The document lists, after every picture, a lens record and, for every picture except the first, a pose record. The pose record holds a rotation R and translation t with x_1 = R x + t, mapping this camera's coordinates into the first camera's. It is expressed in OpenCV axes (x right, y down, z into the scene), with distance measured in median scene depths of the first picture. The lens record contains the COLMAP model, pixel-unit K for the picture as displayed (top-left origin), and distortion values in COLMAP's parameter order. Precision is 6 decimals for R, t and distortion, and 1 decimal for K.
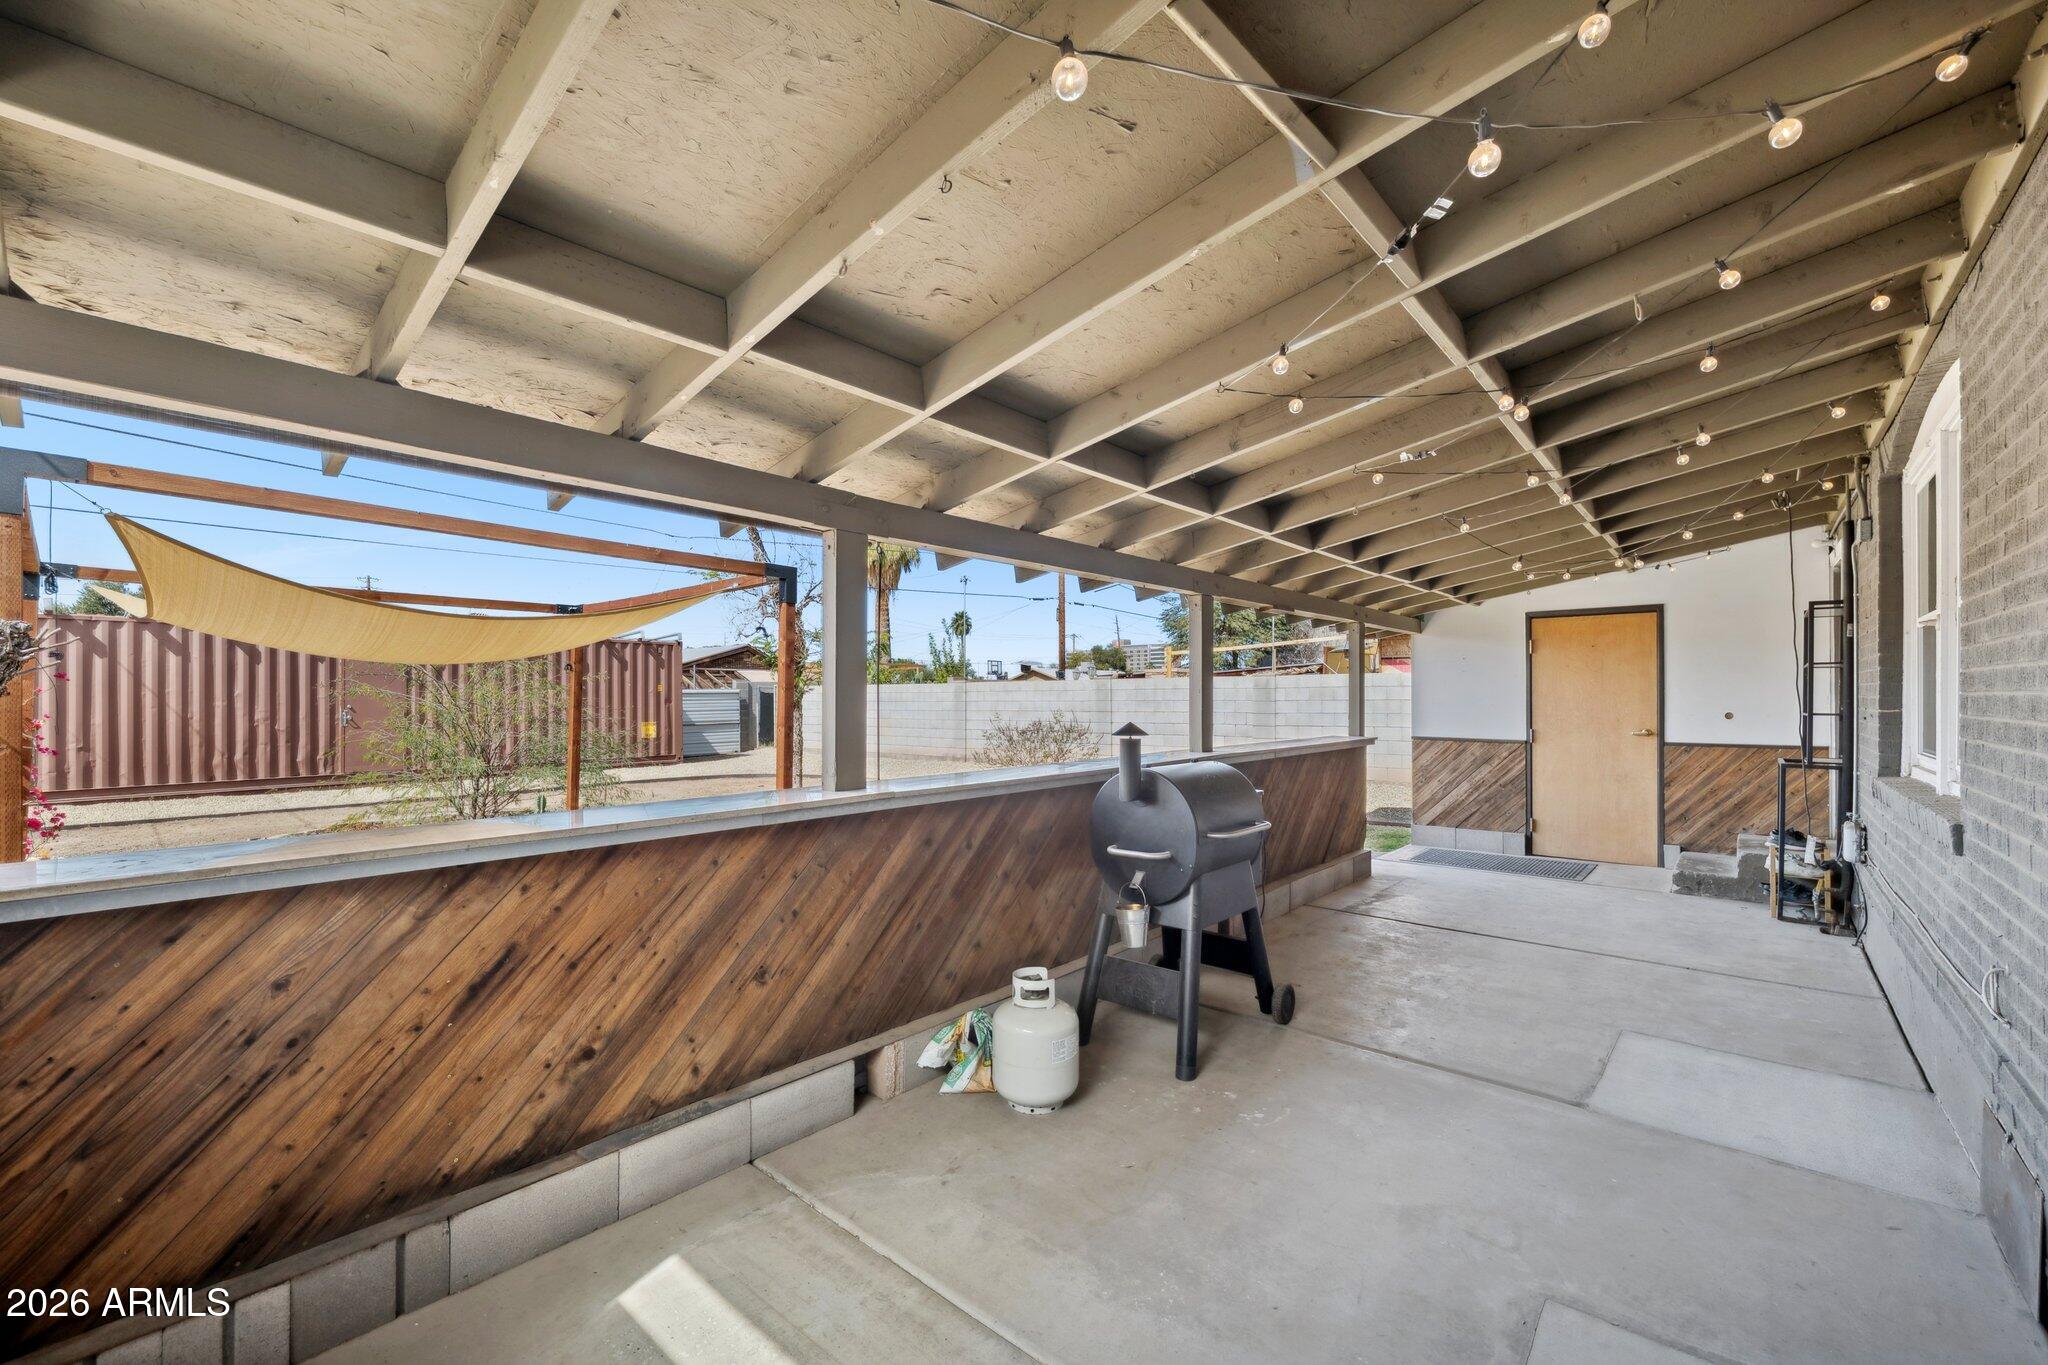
lens RADIAL K [[835.2, 0, 1025.9], [0, 835.2, 689.8], [0, 0, 1]] dist [-0.001930, 0.000104]
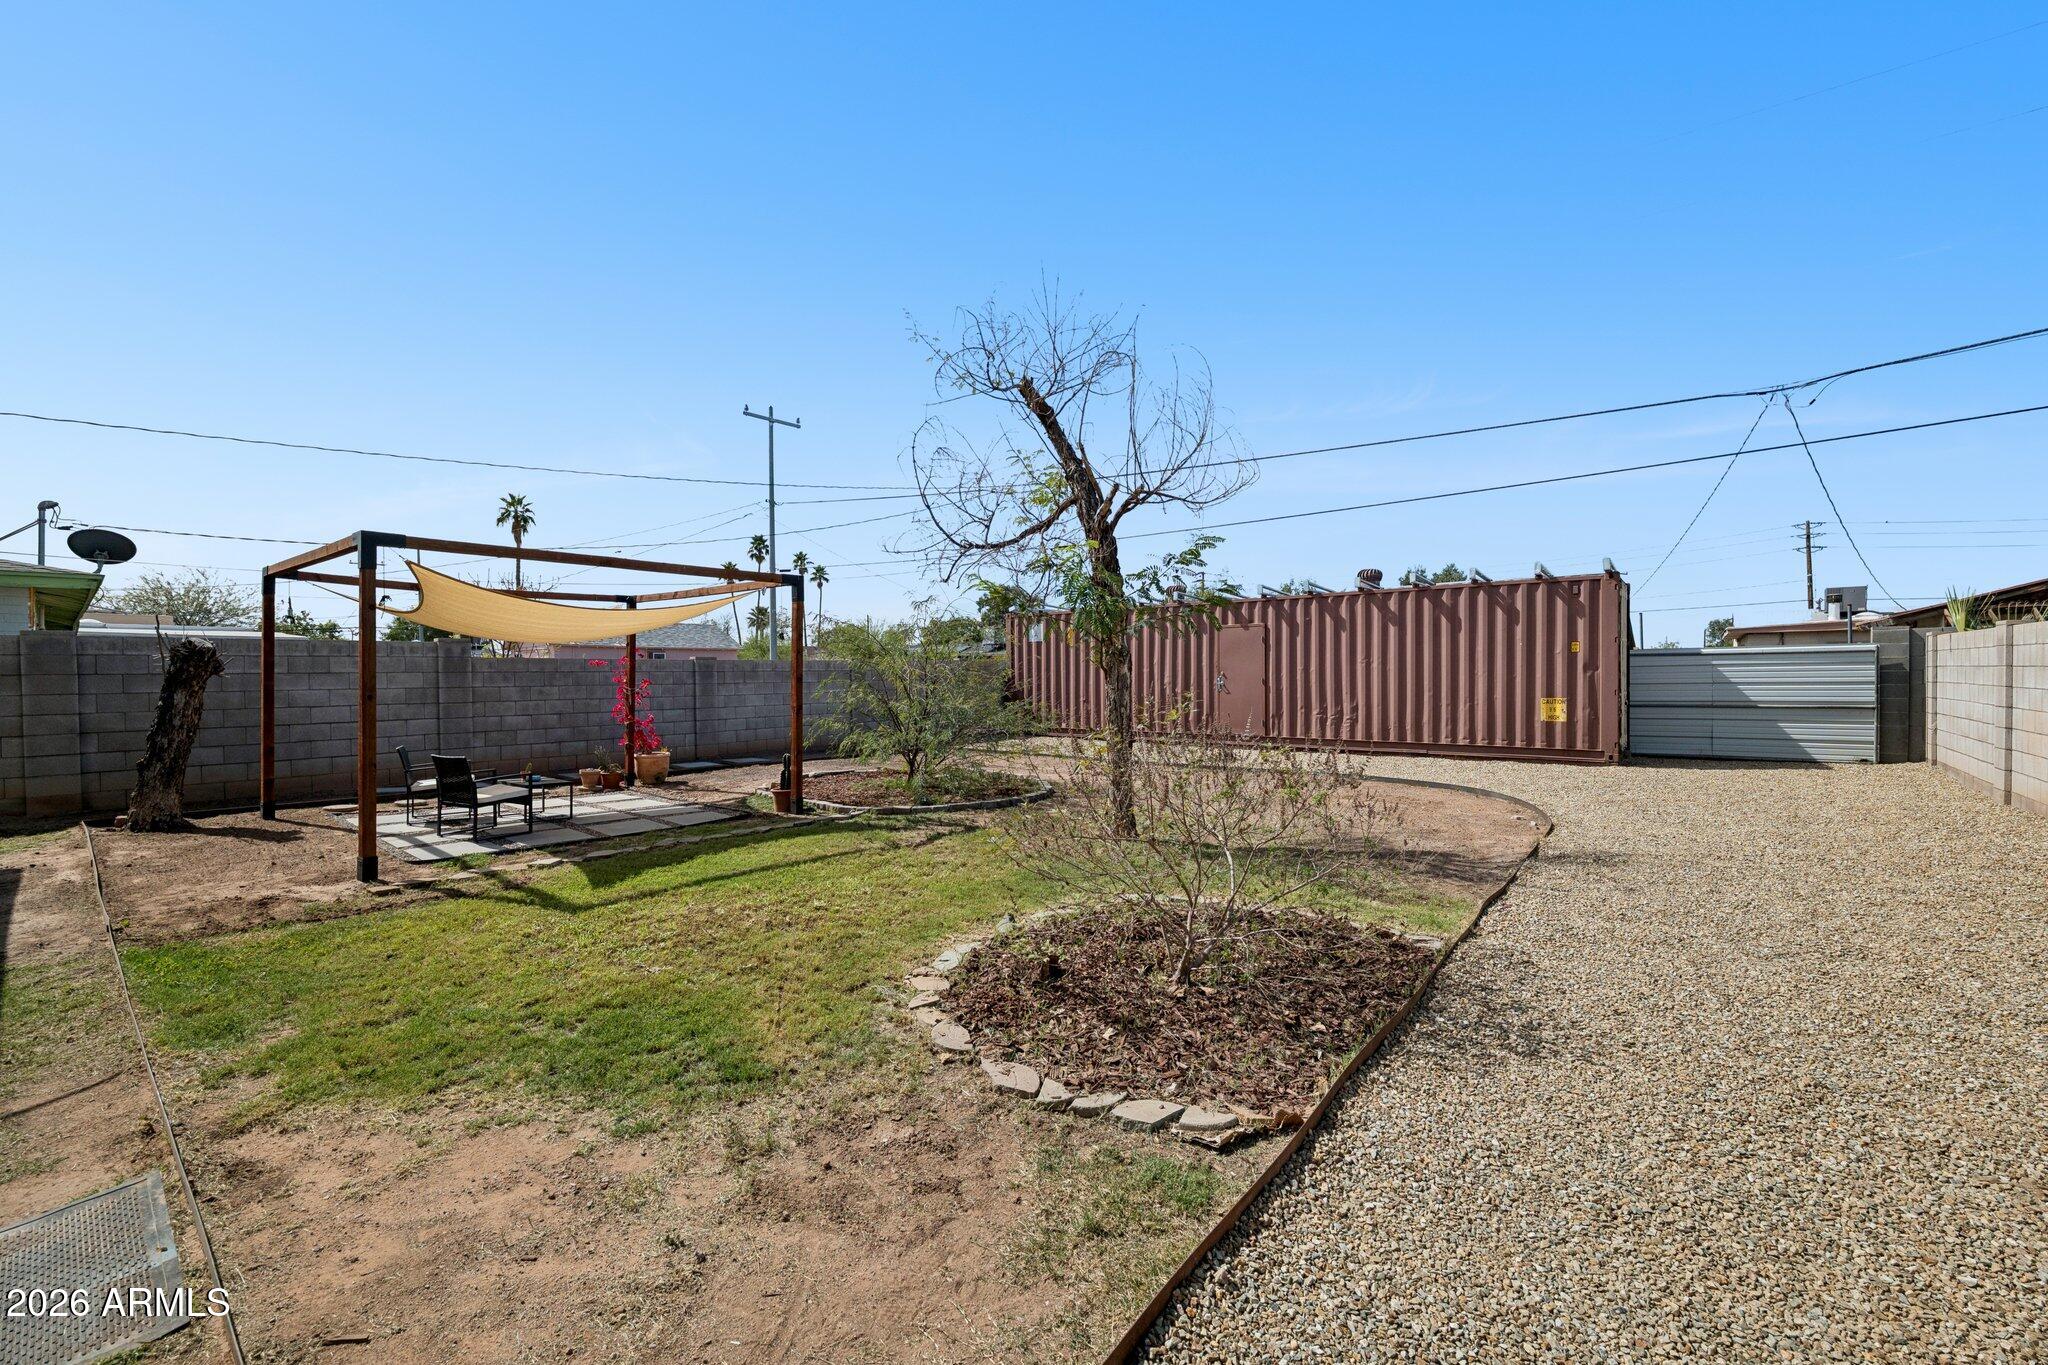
lens RADIAL K [[835.2, 0, 1025.9], [0, 835.2, 689.8], [0, 0, 1]] dist [-0.001930, 0.000104]
pose [[0.099641, 0.010639, -0.994967, 0.168864], [0.021576, 0.999685, 0.012850, 0.013176], [0.994790, -0.022748, 0.099380, 0.507930]]
